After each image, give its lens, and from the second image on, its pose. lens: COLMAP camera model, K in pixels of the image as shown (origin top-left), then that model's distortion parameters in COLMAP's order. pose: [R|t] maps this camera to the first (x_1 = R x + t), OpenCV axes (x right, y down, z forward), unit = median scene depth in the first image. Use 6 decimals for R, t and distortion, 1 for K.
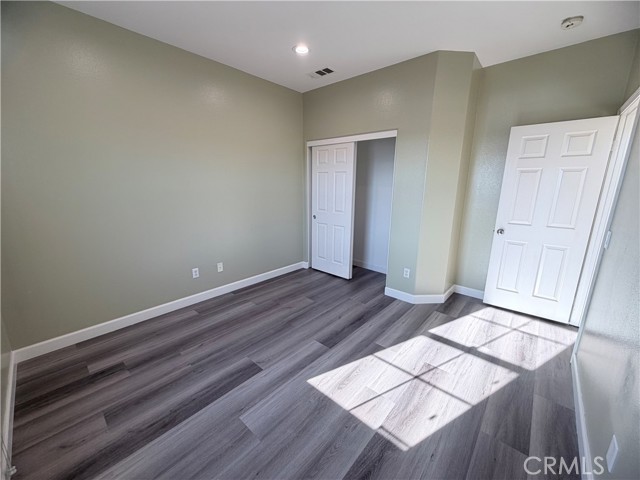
lens RADIAL K [[254.7, 0, 316.8], [0, 254.7, 240.6], [0, 0, 1]] dist [-0.000663, 0.000114]
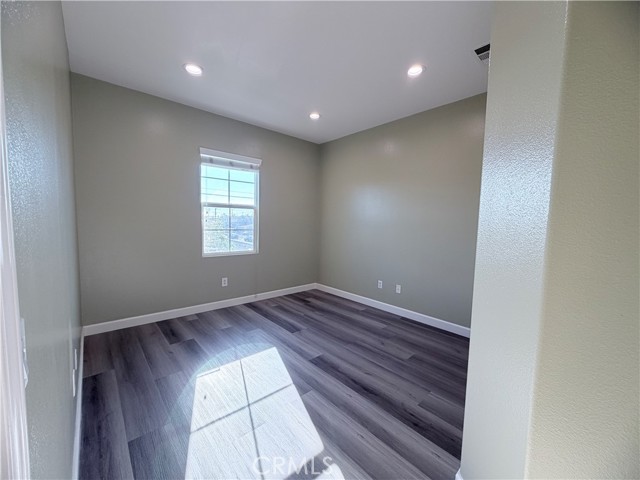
lens RADIAL K [[254.7, 0, 316.8], [0, 254.7, 240.6], [0, 0, 1]] dist [-0.000663, 0.000114]
pose [[-0.109932, 0.064715, -0.991830, 0.909954], [-0.243691, 0.965666, 0.090018, -0.137065], [0.963602, 0.251596, -0.090387, 0.855533]]
